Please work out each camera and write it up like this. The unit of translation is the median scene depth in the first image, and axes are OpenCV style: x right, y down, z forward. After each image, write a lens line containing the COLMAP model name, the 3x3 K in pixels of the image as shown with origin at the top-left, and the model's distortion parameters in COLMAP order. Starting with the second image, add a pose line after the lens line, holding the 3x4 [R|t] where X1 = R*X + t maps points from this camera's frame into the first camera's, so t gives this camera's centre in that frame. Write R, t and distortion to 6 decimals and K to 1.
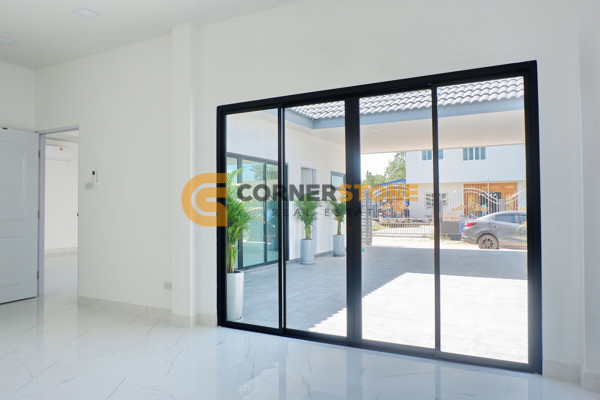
lens RADIAL K [[433.1, 0, 300.0], [0, 433.1, 200.0], [0, 0, 1]] dist [-0.007073, 0.002316]
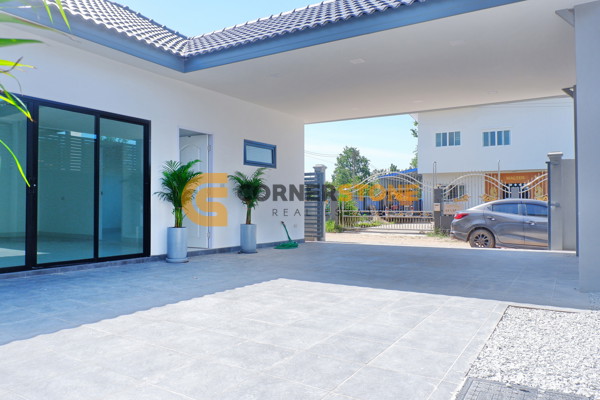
lens RADIAL K [[433.1, 0, 300.0], [0, 433.1, 200.0], [0, 0, 1]] dist [-0.007073, 0.002316]
pose [[0.995293, 0.006953, -0.096663, 0.184637], [-0.006444, 0.999964, 0.005578, 0.025491], [0.096698, -0.004929, 0.995302, 0.199349]]
